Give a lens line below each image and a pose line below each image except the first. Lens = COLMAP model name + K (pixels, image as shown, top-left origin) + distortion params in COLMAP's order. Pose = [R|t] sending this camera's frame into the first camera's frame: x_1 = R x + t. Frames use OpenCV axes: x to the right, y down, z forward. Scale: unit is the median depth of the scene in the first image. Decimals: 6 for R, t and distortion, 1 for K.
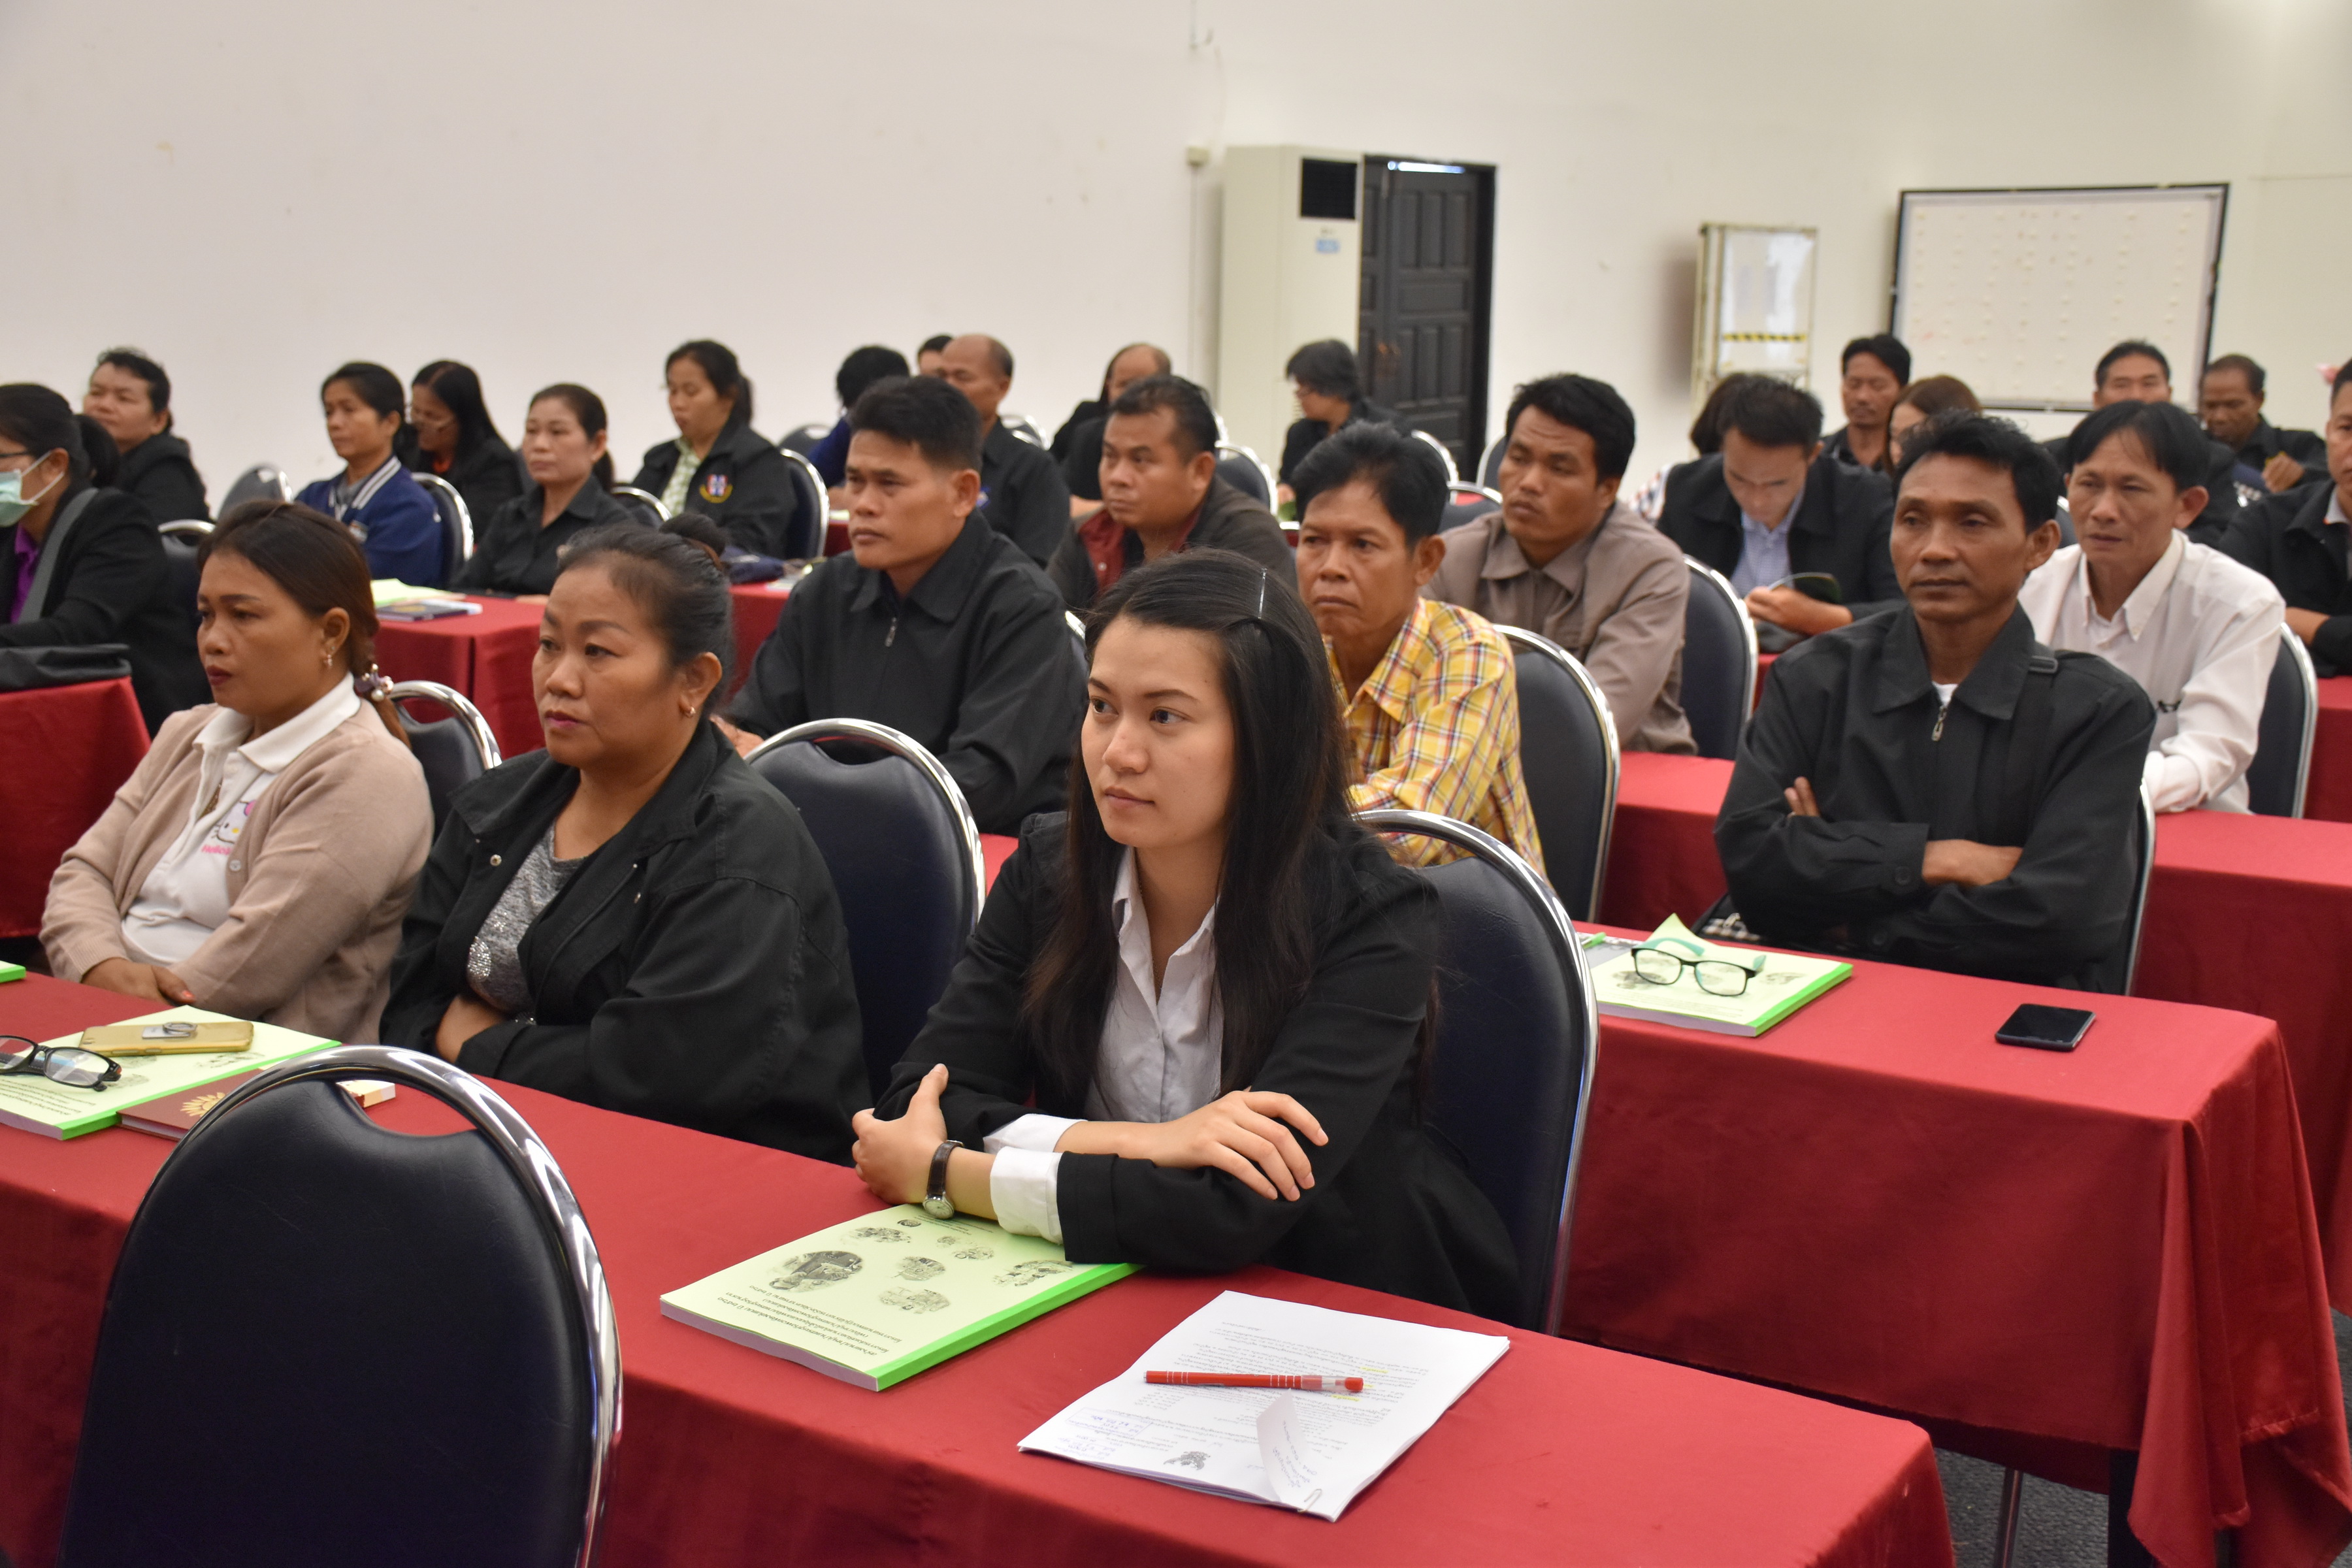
lens RADIAL K [[2560.4, 0, 1174.6], [0, 2560.4, 807.4], [0, 0, 1]] dist [-0.009819, 0.000000]
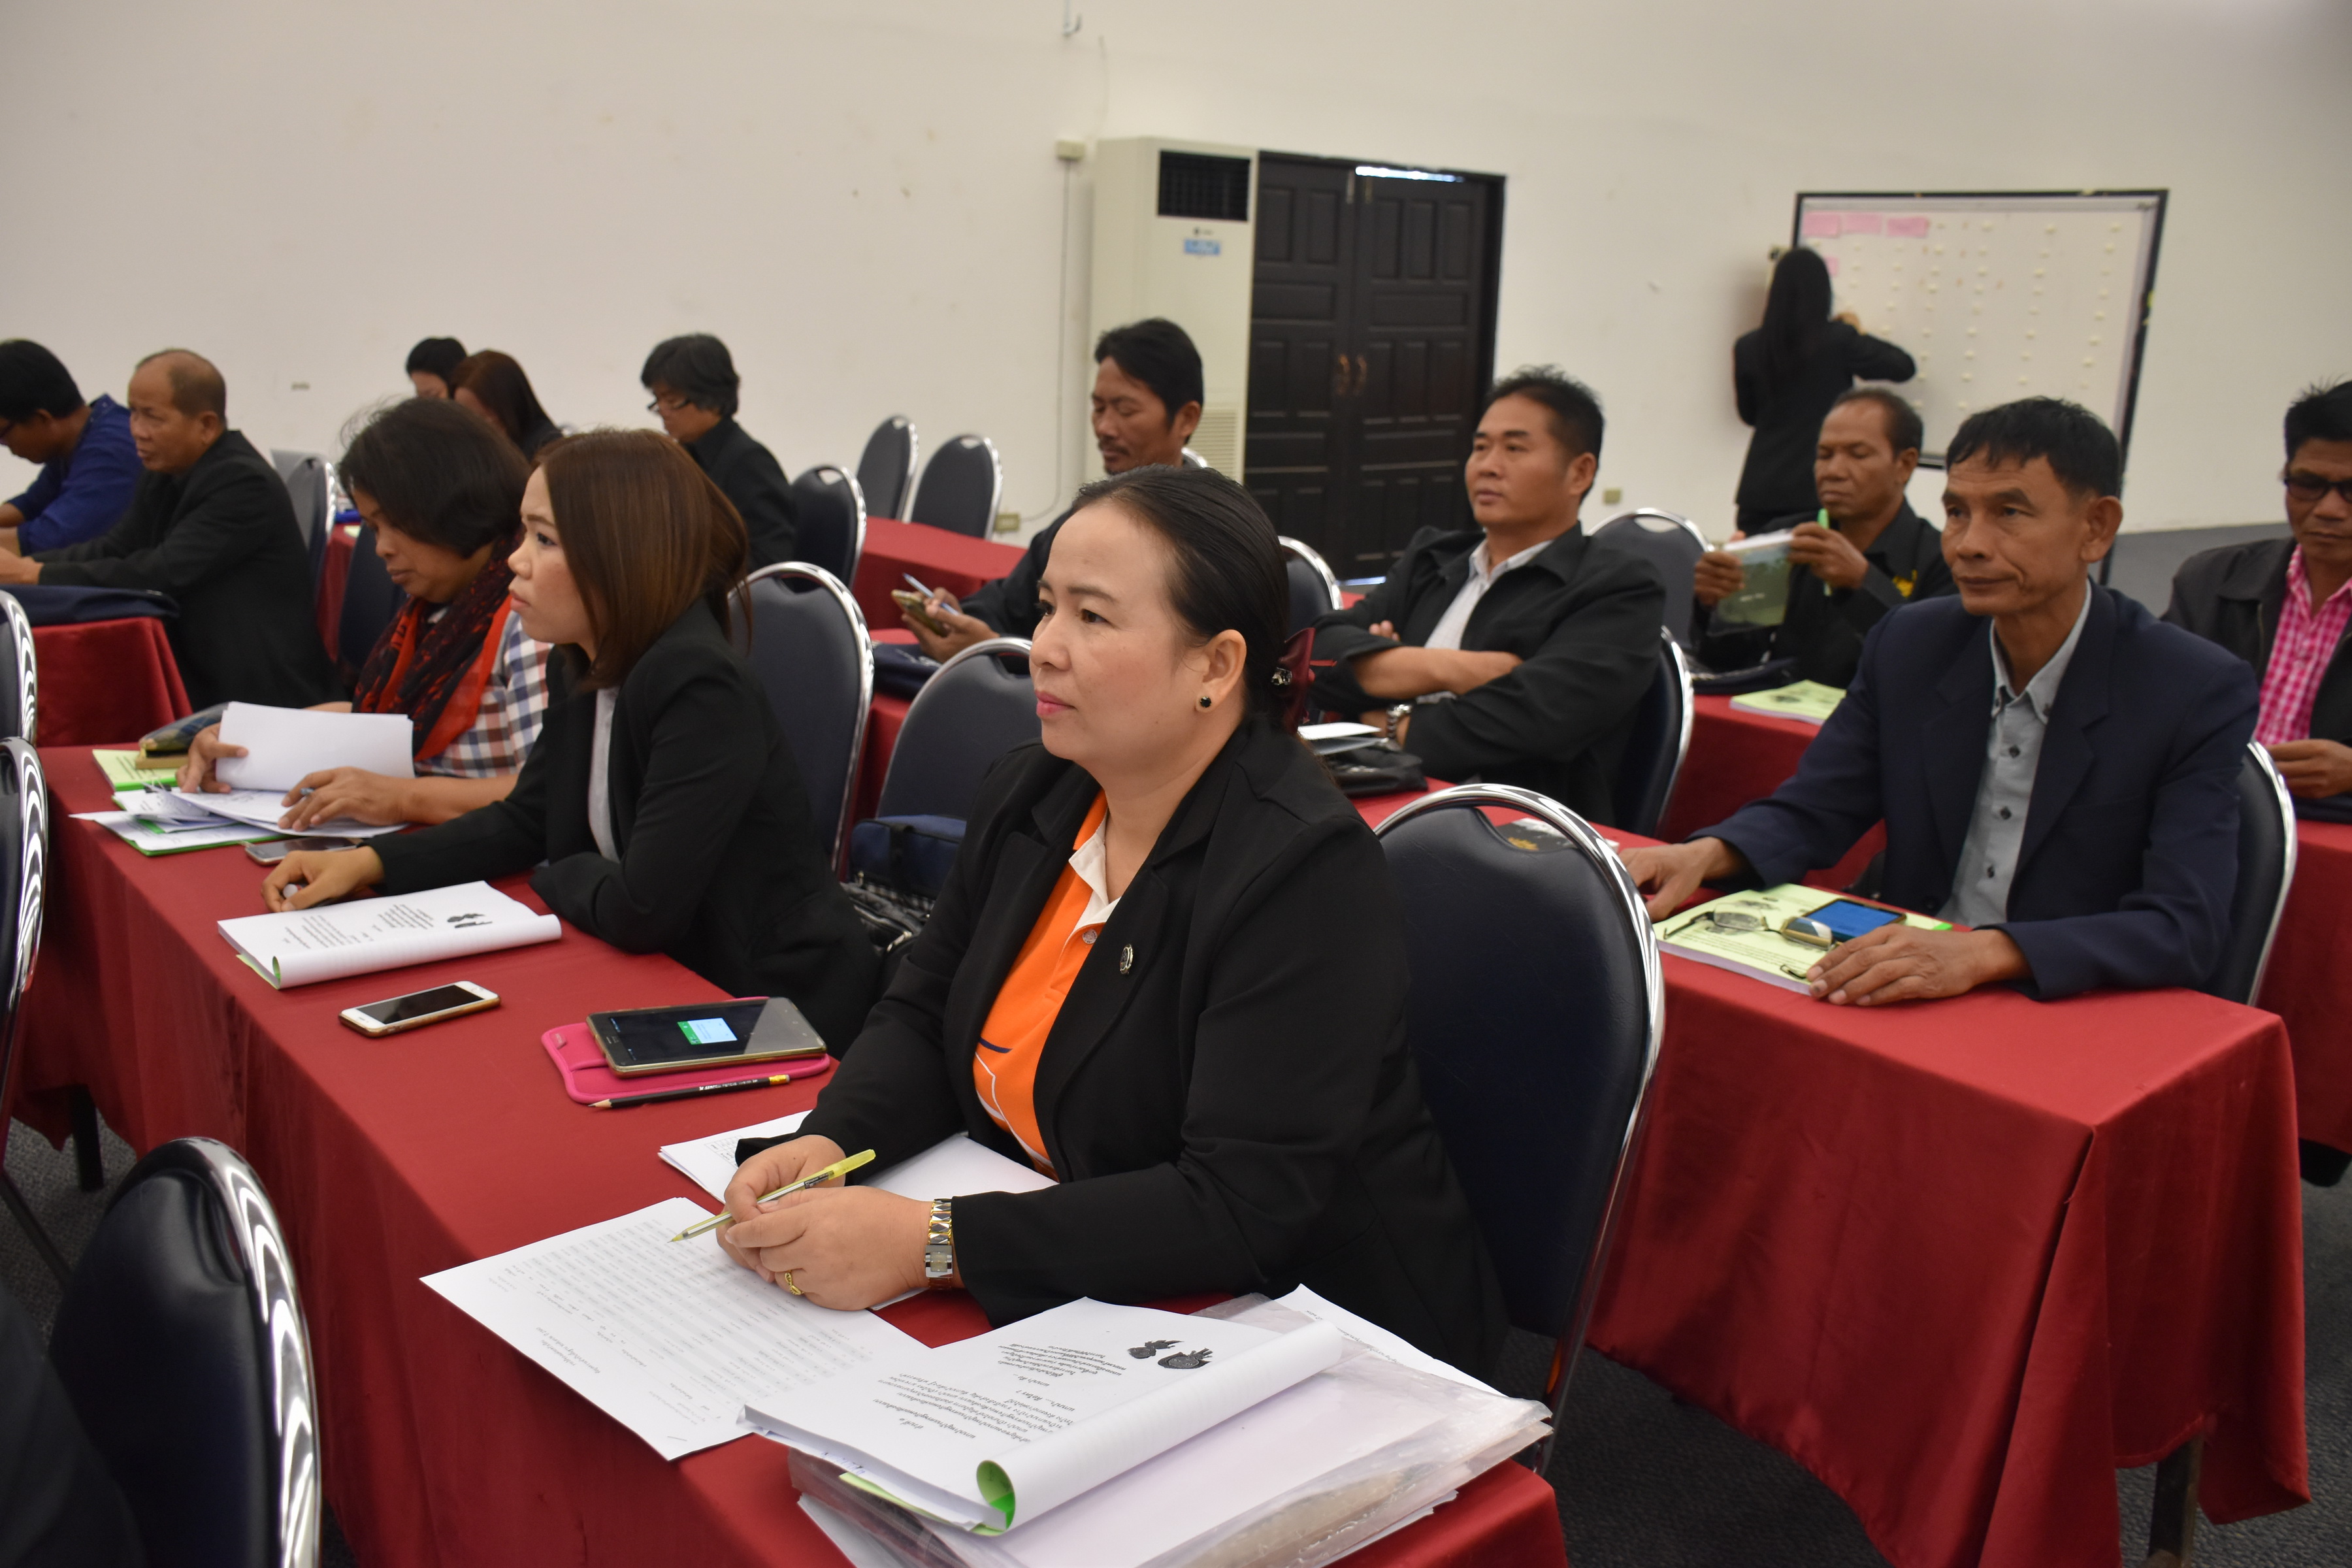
lens RADIAL K [[1886.9, 0, 1184.3], [0, 1886.9, 772.1], [0, 0, 1]] dist [-0.130451, 0.041228]
pose [[0.958828, 0.091061, -0.268992, 0.254426], [-0.079642, 0.995409, 0.053088, -0.066352], [0.272592, -0.029479, 0.961678, 0.345555]]
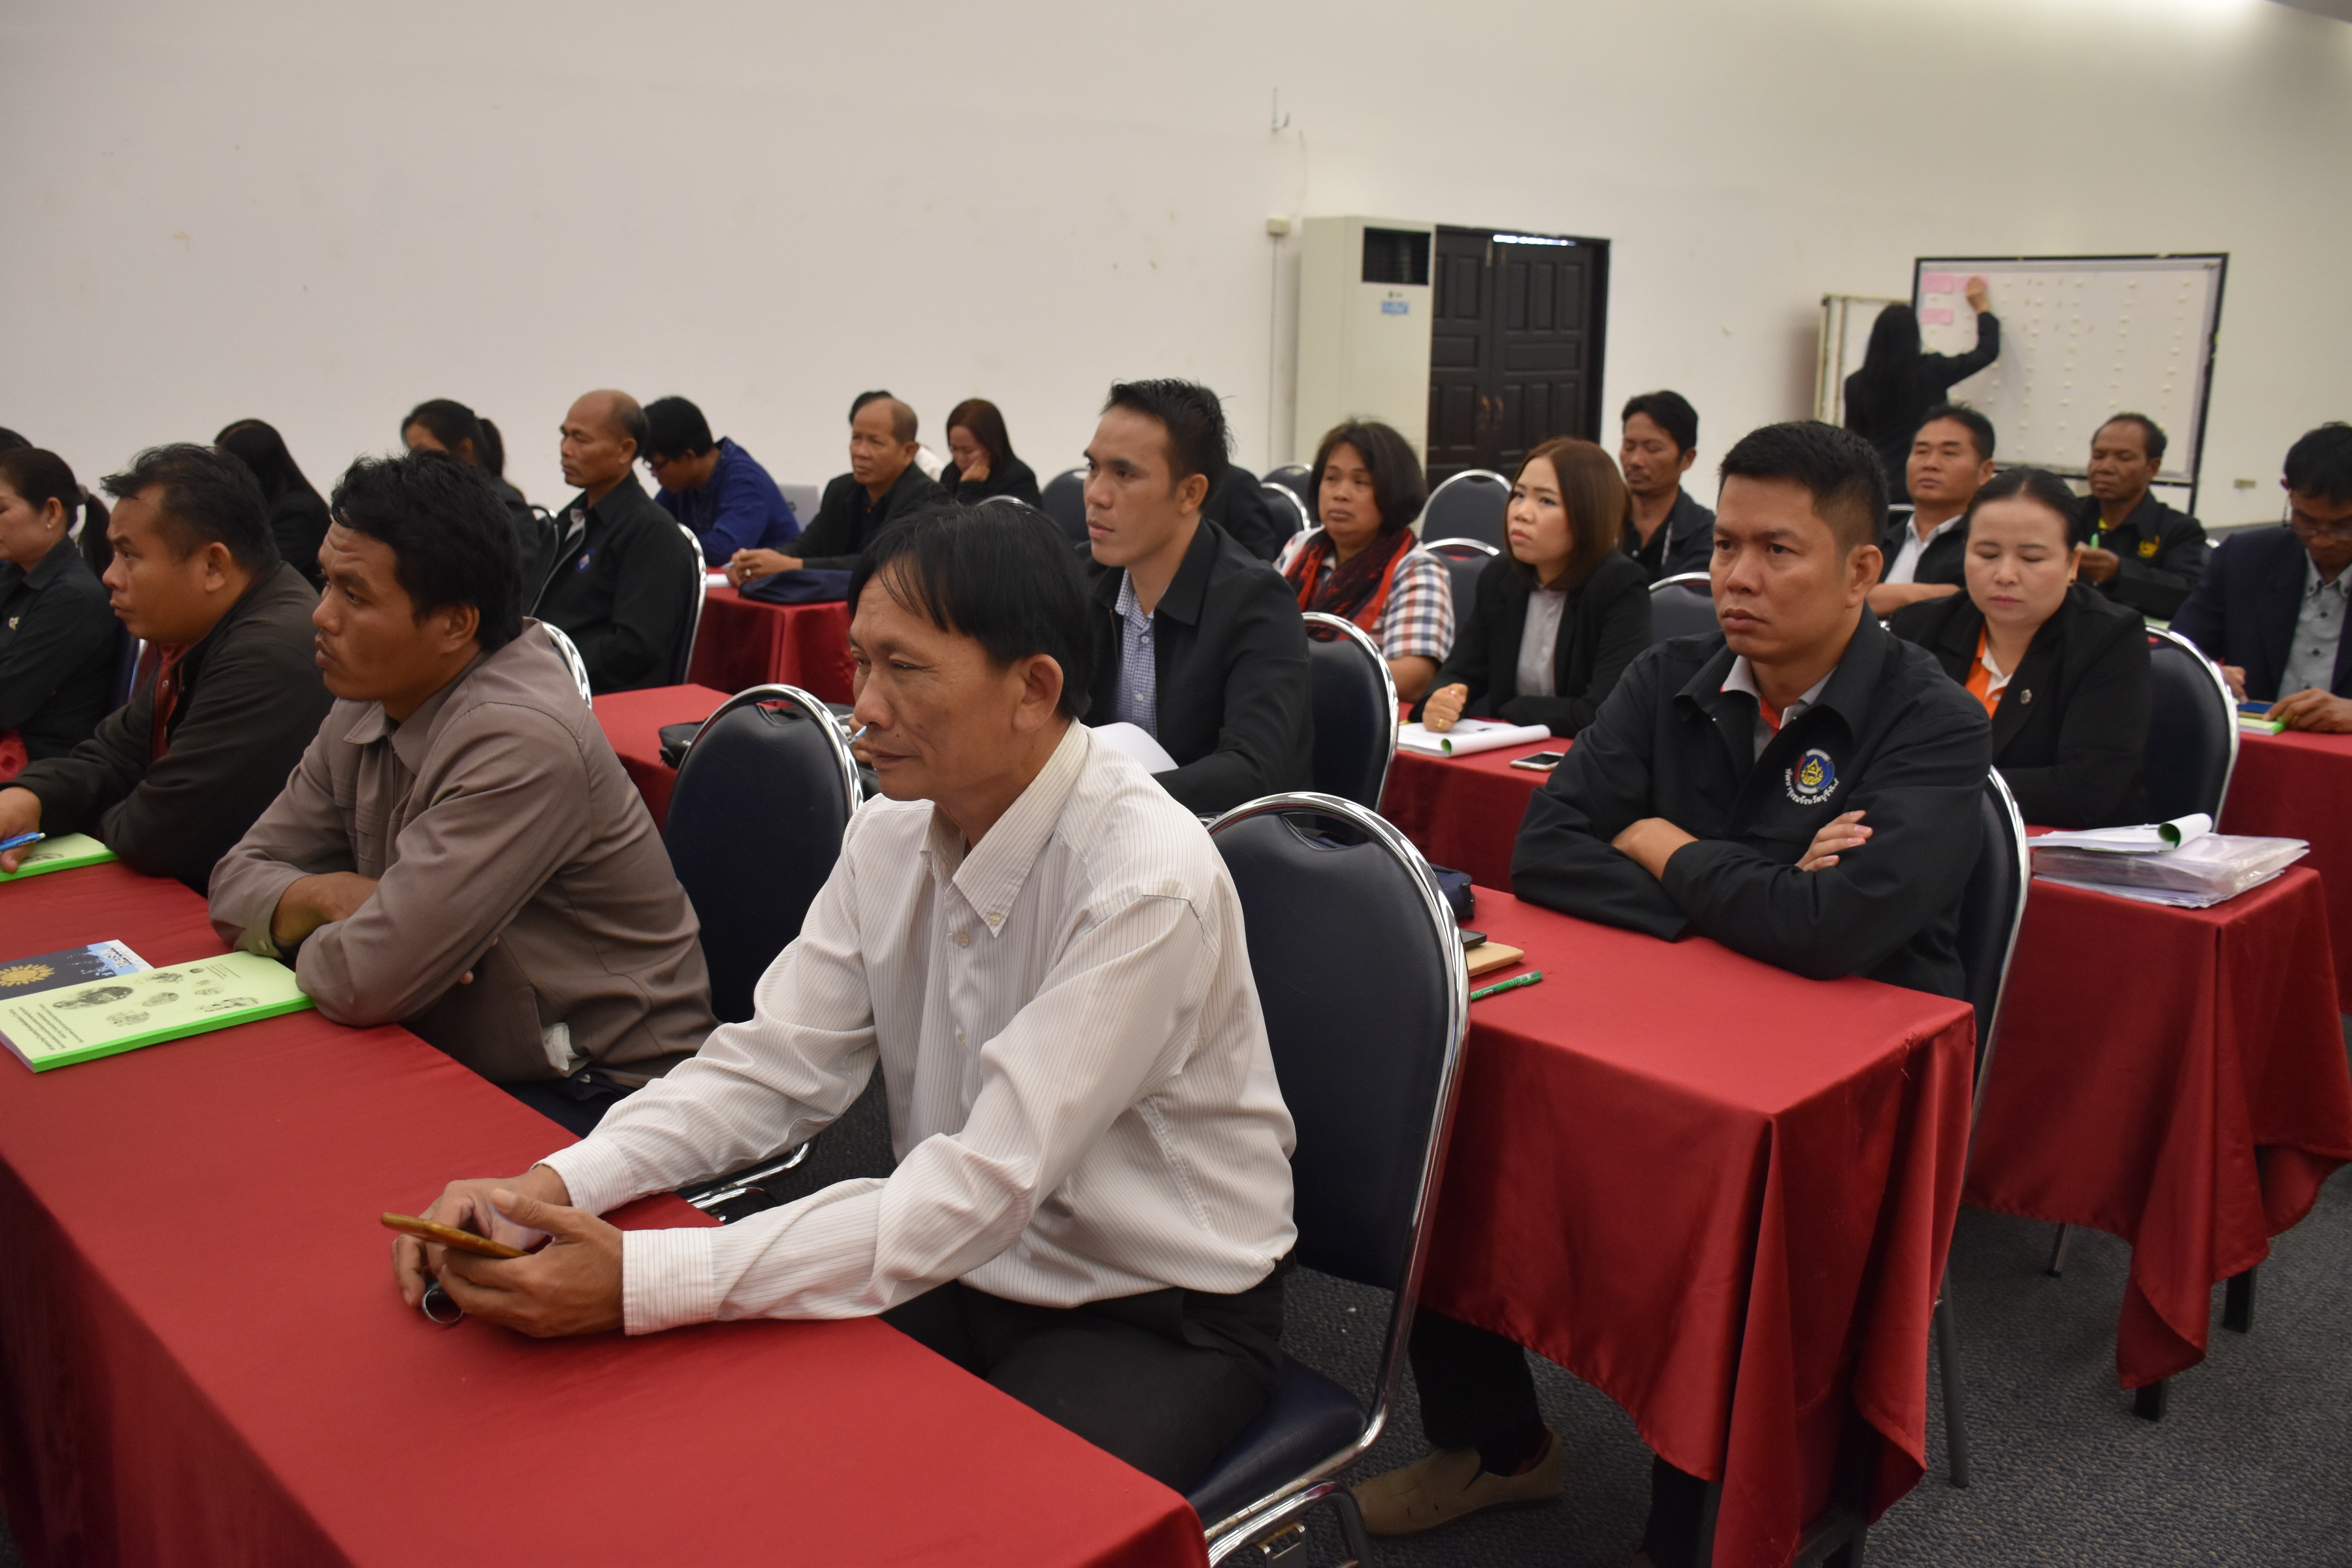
lens RADIAL K [[1886.9, 0, 1163.6], [0, 1886.9, 794.7], [0, 0, 1]] dist [-0.130451, 0.041228]
pose [[0.969908, 0.055548, -0.237050, 0.166060], [-0.048032, 0.998146, 0.037370, -0.036635], [0.238686, -0.024860, 0.970778, 0.196571]]
